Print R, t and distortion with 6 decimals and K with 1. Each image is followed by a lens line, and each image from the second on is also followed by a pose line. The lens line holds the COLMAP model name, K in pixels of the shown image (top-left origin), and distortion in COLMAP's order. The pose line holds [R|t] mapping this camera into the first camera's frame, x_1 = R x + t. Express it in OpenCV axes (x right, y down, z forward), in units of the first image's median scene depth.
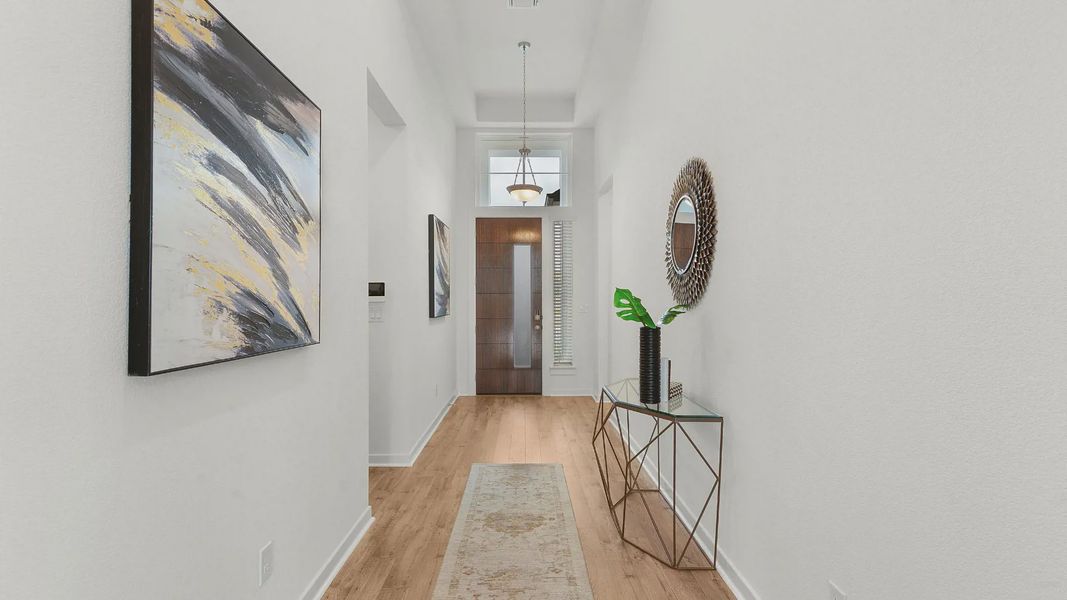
lens RADIAL K [[522.9, 0, 532.5], [0, 522.9, 300.8], [0, 0, 1]] dist [-0.000542, 0.000098]
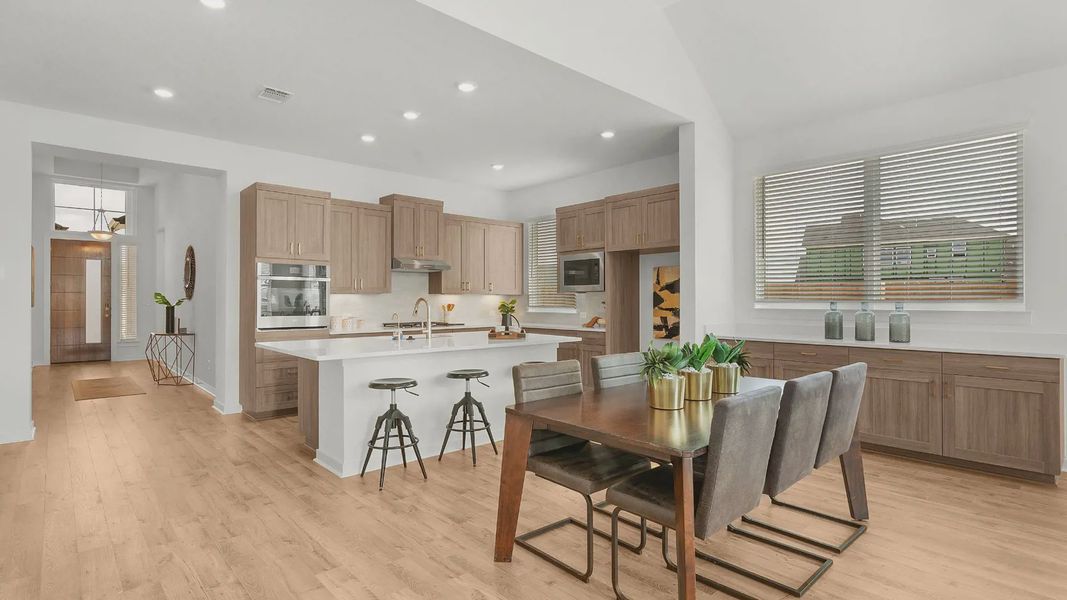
lens RADIAL K [[522.9, 0, 529.9], [0, 522.9, 300.7], [0, 0, 1]] dist [-0.000542, 0.000098]
pose [[0.753265, 0.003424, 0.657708, -0.151851], [-0.004261, 0.999991, -0.000326, 0.011111], [-0.657703, -0.002557, 0.753273, -2.189892]]
